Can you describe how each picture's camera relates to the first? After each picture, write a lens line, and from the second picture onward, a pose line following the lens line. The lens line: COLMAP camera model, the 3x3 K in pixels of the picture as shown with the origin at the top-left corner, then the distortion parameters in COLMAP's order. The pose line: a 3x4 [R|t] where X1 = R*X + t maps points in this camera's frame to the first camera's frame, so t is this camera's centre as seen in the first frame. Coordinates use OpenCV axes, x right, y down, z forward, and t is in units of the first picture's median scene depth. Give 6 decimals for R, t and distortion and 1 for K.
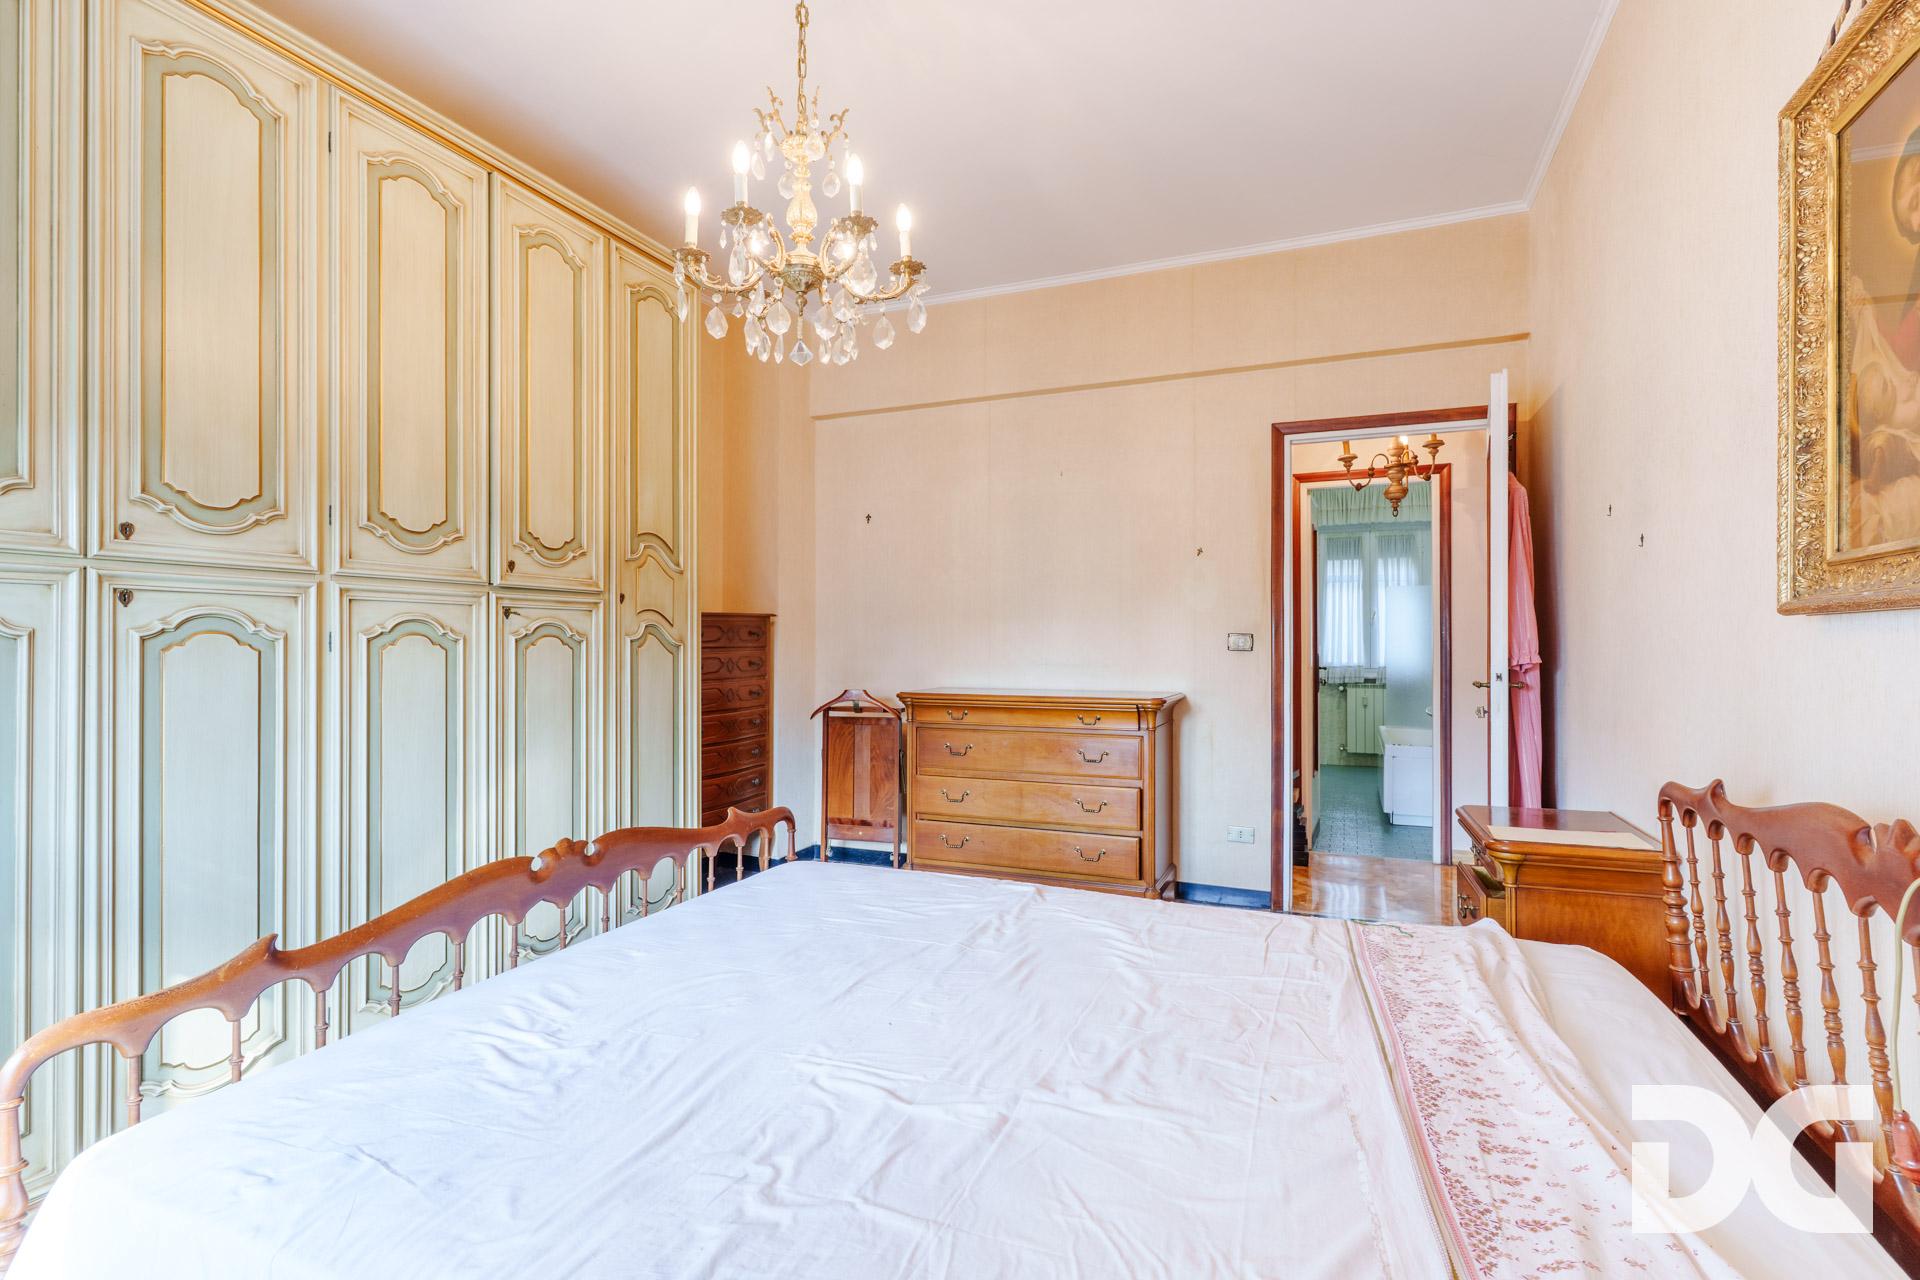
lens RADIAL K [[924.7, 0, 958.7], [0, 924.7, 647.1], [0, 0, 1]] dist [0.001559, 0.000776]
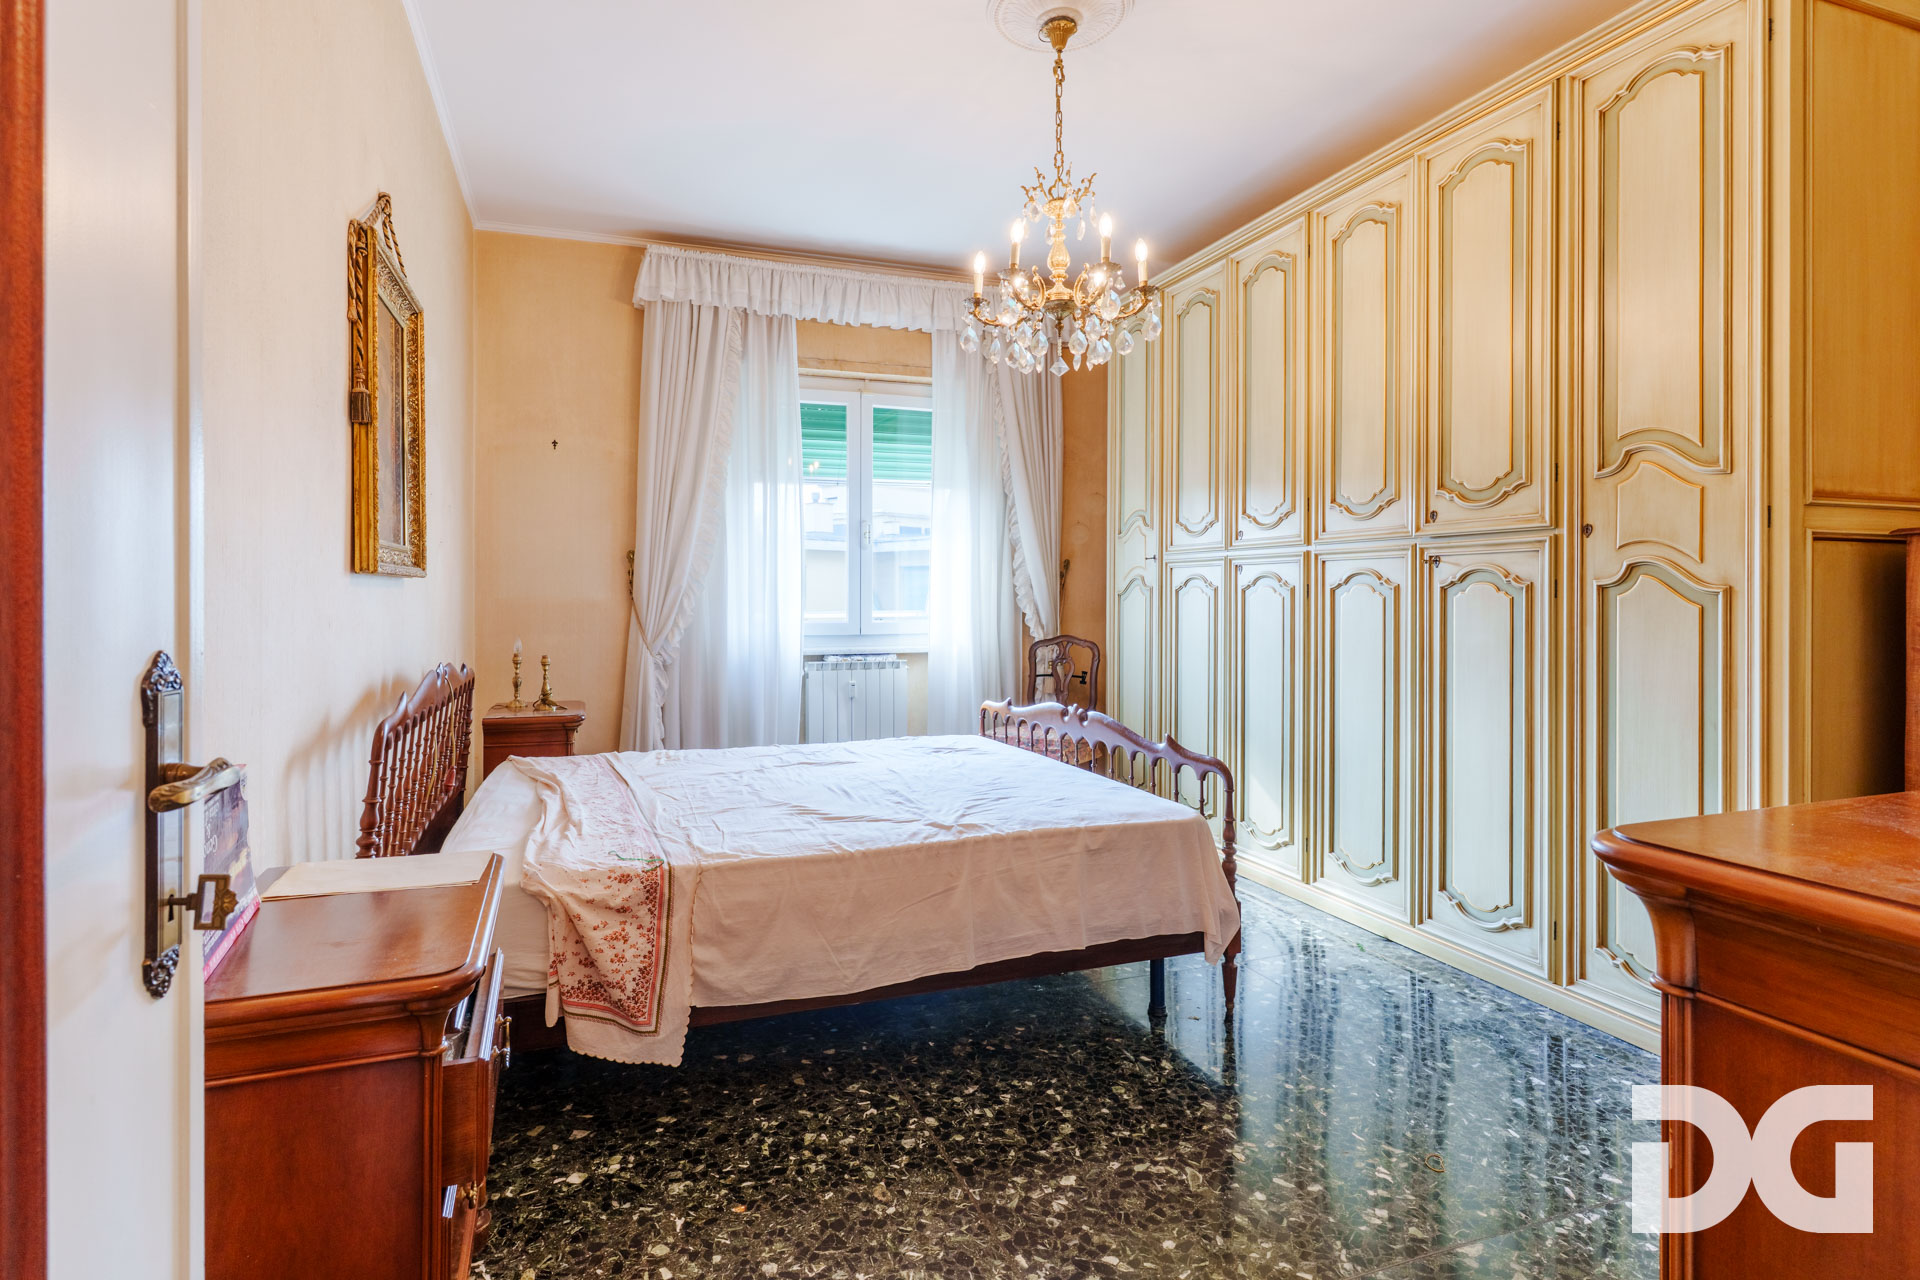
lens RADIAL K [[924.7, 0, 891.1], [0, 924.7, 587.4], [0, 0, 1]] dist [0.001559, 0.000776]
pose [[-0.759787, -0.004036, -0.650160, 0.901524], [-0.001263, 0.999988, -0.004732, -0.003657], [0.650171, -0.002775, -0.759783, 1.933734]]
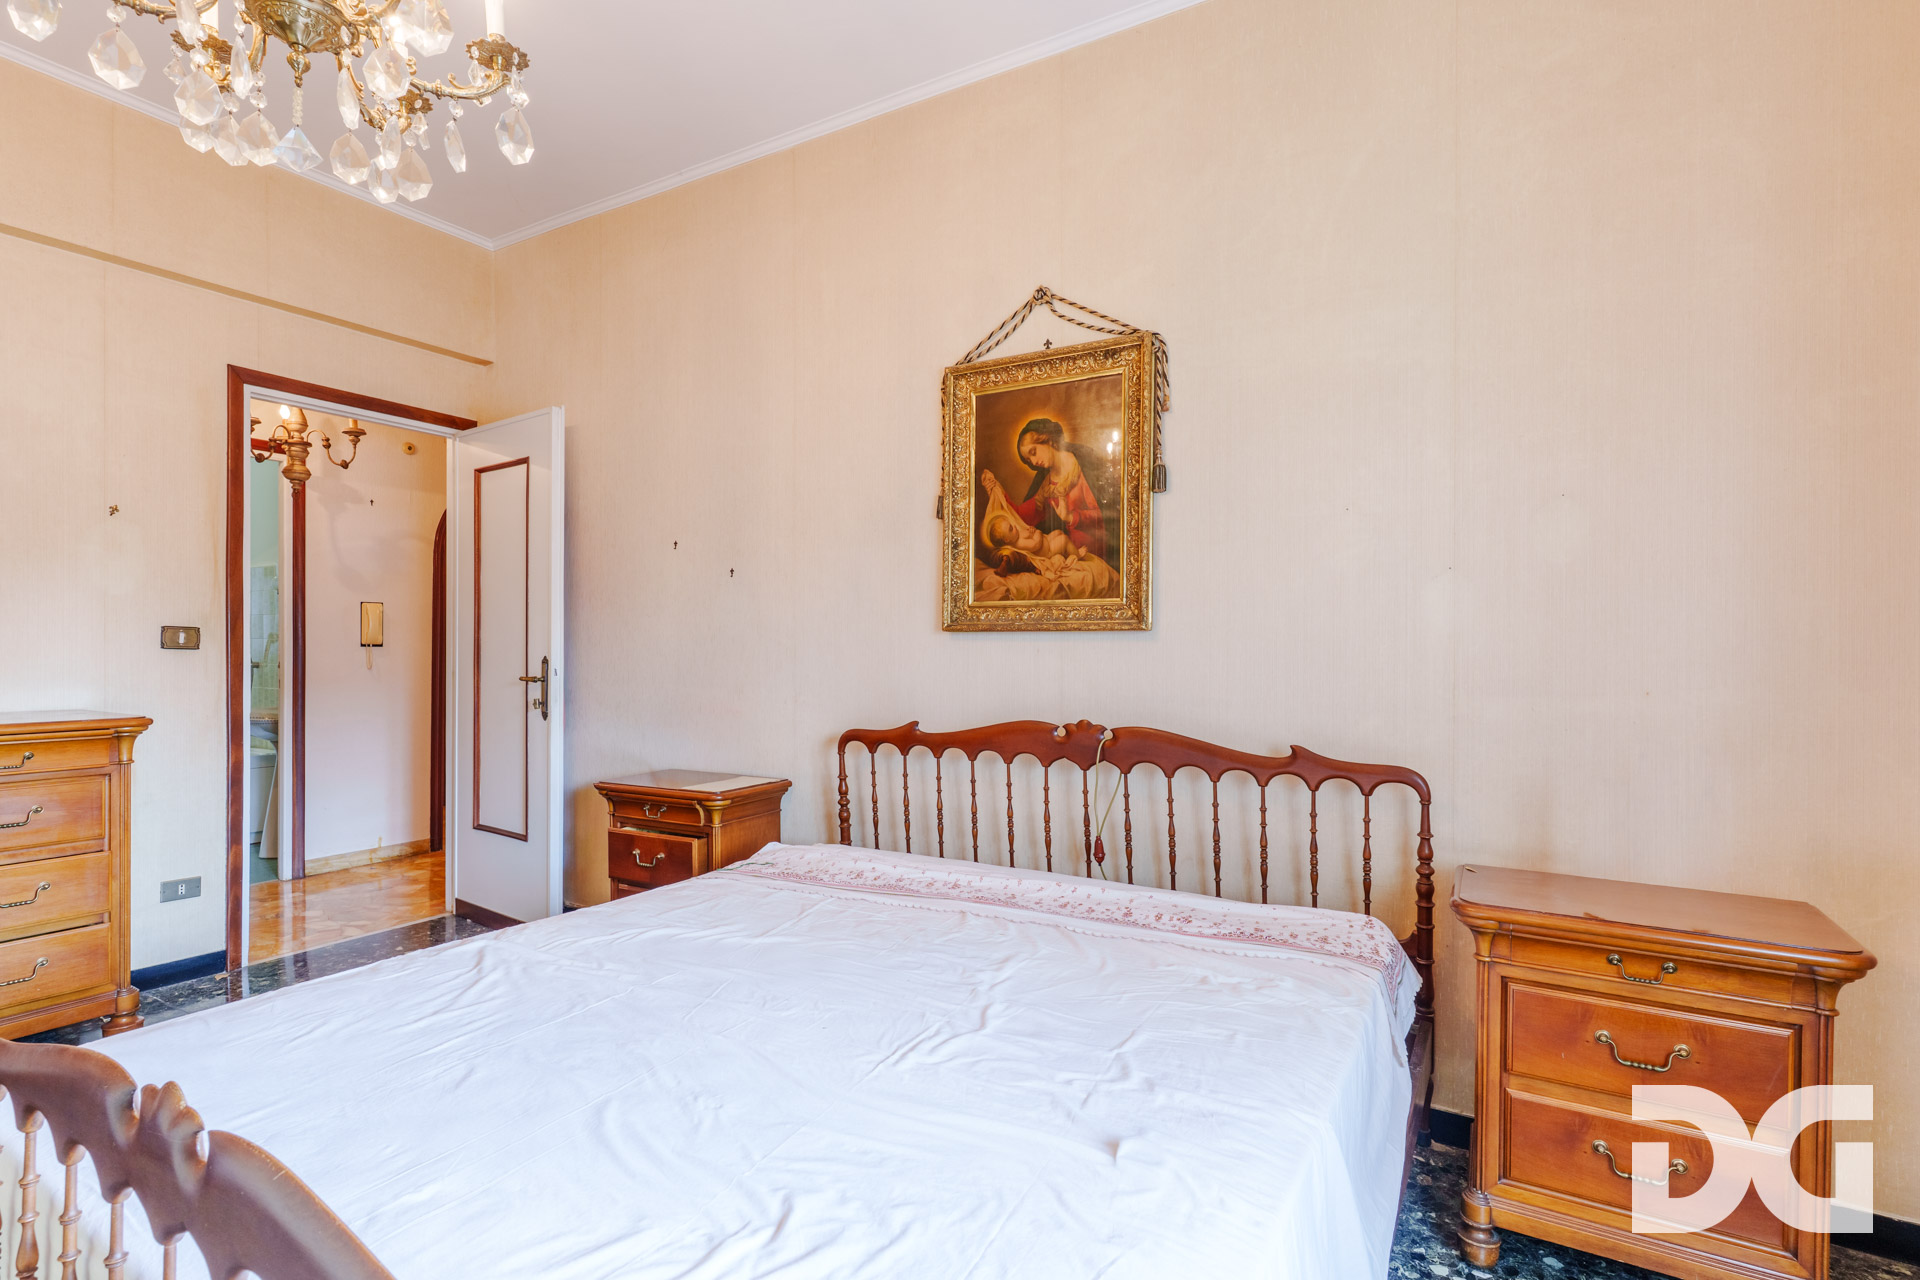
lens RADIAL K [[924.7, 0, 966.7], [0, 924.7, 659.8], [0, 0, 1]] dist [0.001559, 0.000776]
pose [[0.130578, -0.016026, 0.991309, -0.741000], [-0.003532, 0.999855, 0.016629, -0.004568], [-0.991432, -0.005673, 0.130502, 0.515935]]
